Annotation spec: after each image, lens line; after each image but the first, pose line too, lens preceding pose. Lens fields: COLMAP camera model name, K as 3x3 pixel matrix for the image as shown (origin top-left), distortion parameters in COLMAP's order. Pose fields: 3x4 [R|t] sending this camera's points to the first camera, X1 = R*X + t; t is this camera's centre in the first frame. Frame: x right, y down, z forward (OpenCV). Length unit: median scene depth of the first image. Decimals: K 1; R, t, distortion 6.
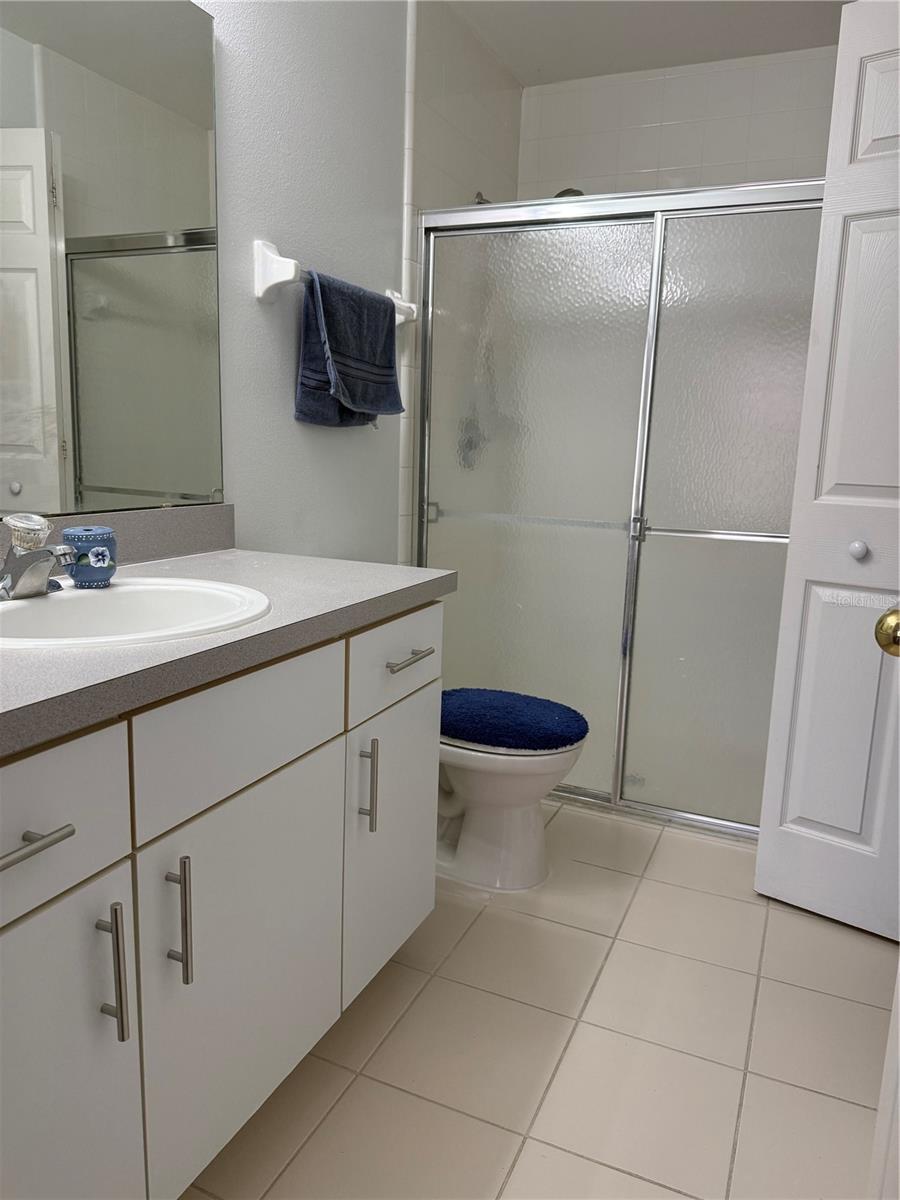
lens RADIAL K [[839.8, 0, 460.4], [0, 839.8, 603.4], [0, 0, 1]] dist [0.033647, -0.045114]
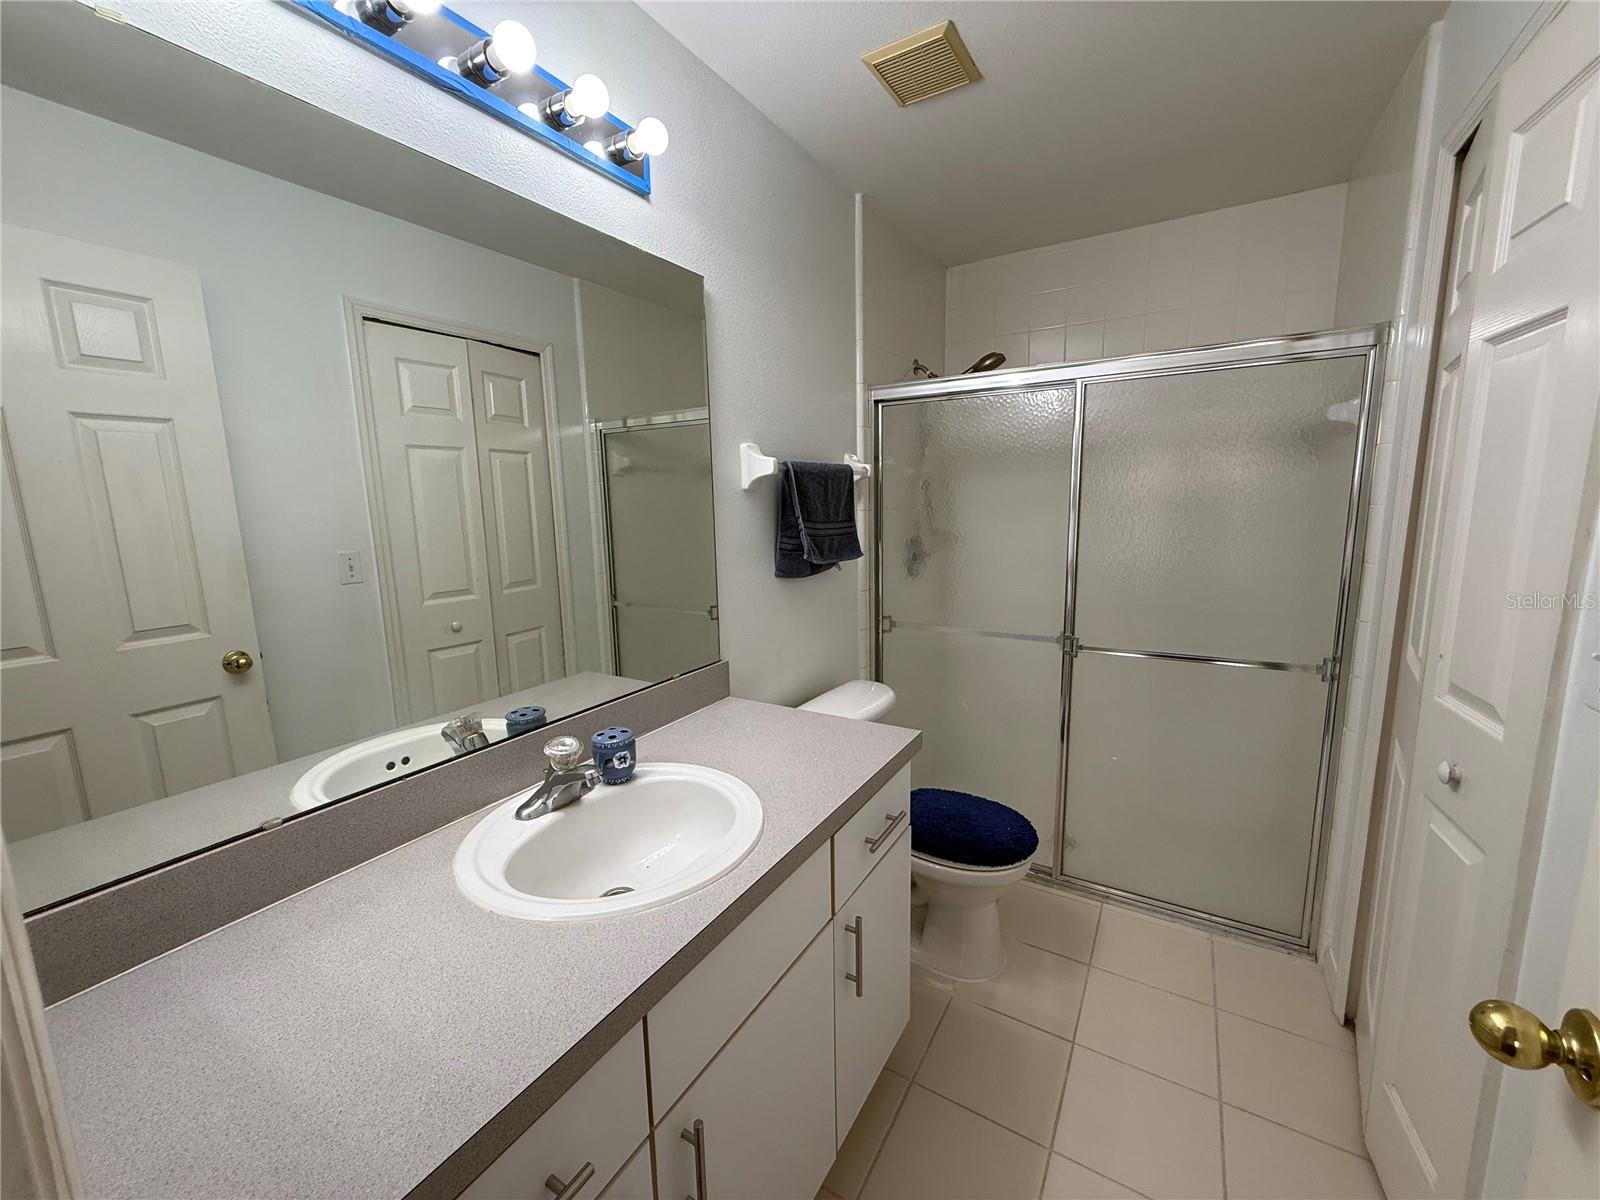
lens RADIAL K [[634.1, 0, 798.4], [0, 634.1, 597.2], [0, 0, 1]] dist [-0.001320, 0.000766]
pose [[0.988205, -0.033634, -0.149399, -0.027689], [0.028997, 0.999031, -0.033113, -0.158070], [0.150368, 0.028391, 0.988222, 0.098439]]
